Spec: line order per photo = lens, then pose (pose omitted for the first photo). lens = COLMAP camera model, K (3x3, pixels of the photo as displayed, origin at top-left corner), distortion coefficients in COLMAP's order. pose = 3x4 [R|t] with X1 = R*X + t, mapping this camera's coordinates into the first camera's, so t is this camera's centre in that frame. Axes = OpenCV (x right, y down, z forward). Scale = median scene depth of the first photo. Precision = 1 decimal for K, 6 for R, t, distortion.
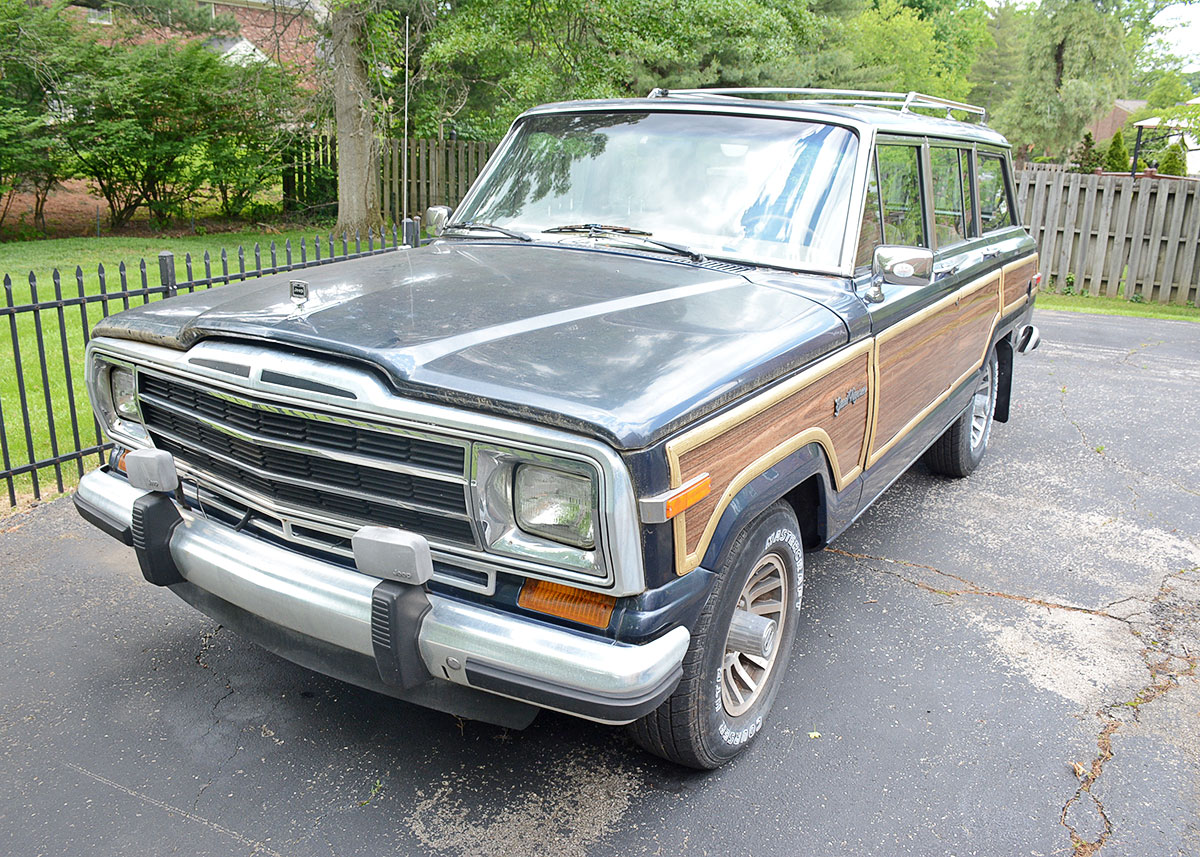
lens RADIAL K [[991.5, 0, 600.0], [0, 991.5, 428.5], [0, 0, 1]] dist [-0.160166, 0.099261]
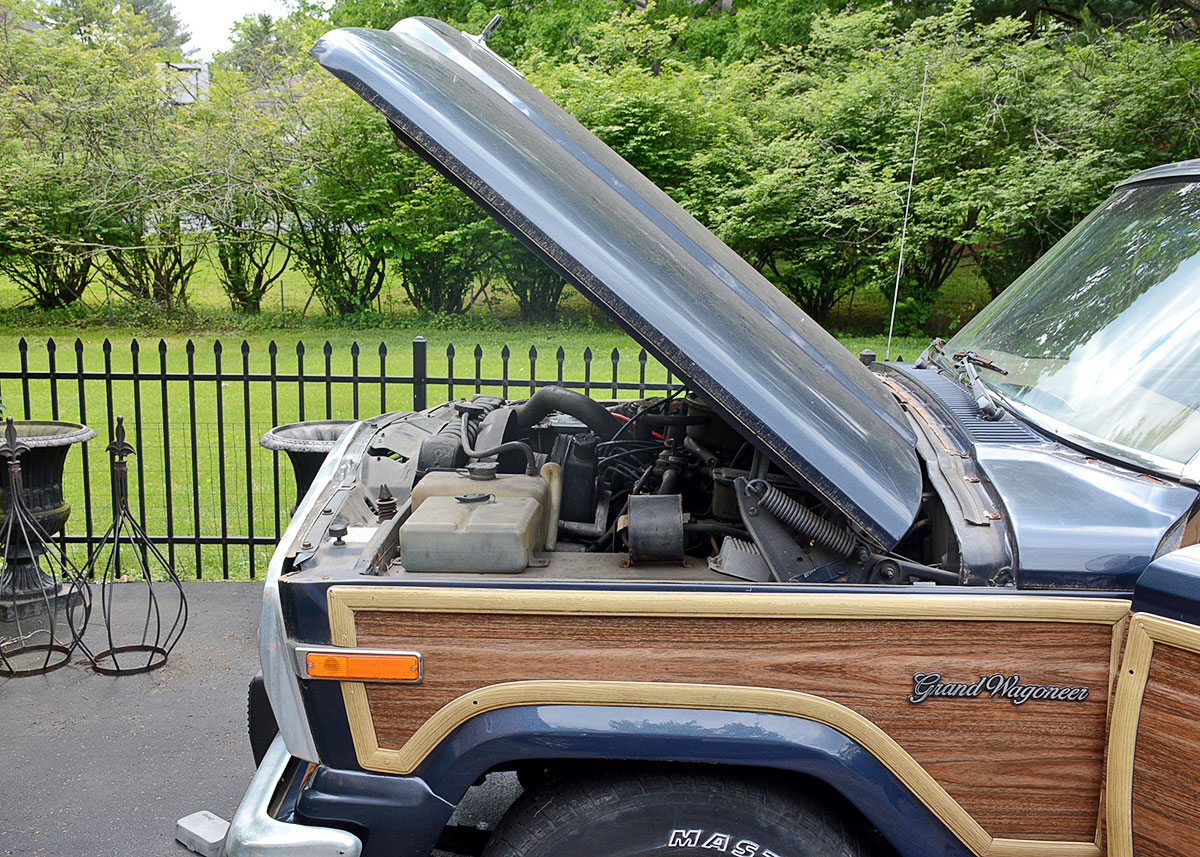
lens RADIAL K [[1234.4, 0, 600.0], [0, 1234.4, 428.5], [0, 0, 1]] dist [-0.090013, 0.231991]
pose [[0.499127, 0.127608, -0.857082, 0.984088], [-0.251445, 0.967869, -0.002328, -0.156707], [0.829245, 0.216671, 0.515176, 0.609668]]
